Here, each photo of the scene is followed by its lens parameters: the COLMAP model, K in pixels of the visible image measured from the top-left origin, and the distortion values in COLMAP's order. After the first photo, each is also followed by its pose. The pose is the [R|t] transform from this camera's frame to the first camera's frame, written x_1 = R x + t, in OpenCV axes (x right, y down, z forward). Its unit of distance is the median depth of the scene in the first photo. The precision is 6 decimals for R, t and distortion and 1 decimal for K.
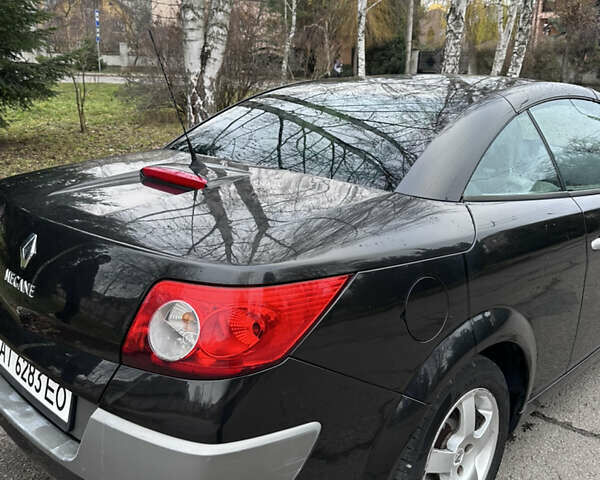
lens RADIAL K [[575.1, 0, 290.8], [0, 575.1, 249.1], [0, 0, 1]] dist [0.110483, -0.200415]
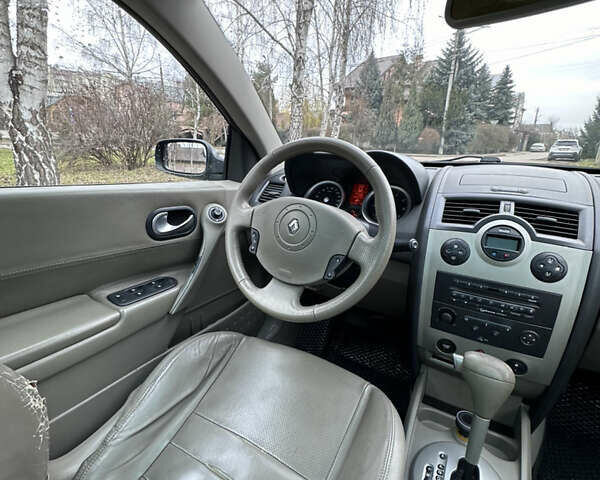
lens RADIAL K [[317.5, 0, 297.8], [0, 317.5, 238.3], [0, 0, 1]] dist [-0.004691, 0.001118]
pose [[0.965006, -0.075073, 0.251250, 0.113448], [0.077260, 0.997010, 0.001166, -0.076541], [-0.250587, 0.018286, 0.967921, 0.460084]]
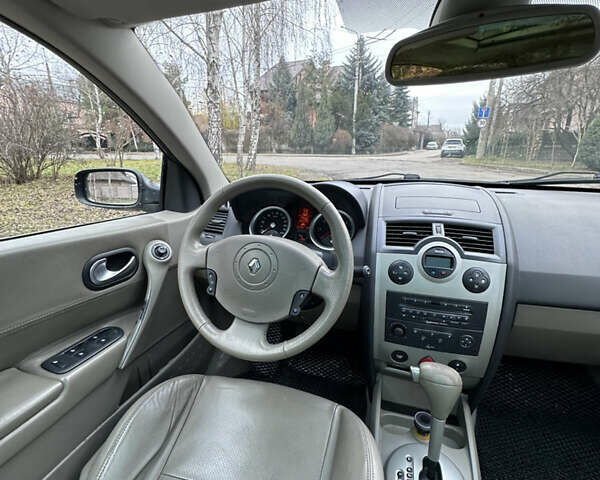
lens RADIAL K [[317.5, 0, 297.8], [0, 317.5, 238.3], [0, 0, 1]] dist [-0.004691, 0.001118]
pose [[0.872503, -0.155303, 0.463270, 0.104516], [0.163063, 0.986335, 0.023546, -0.088993], [-0.460596, 0.054998, 0.885904, 0.461794]]
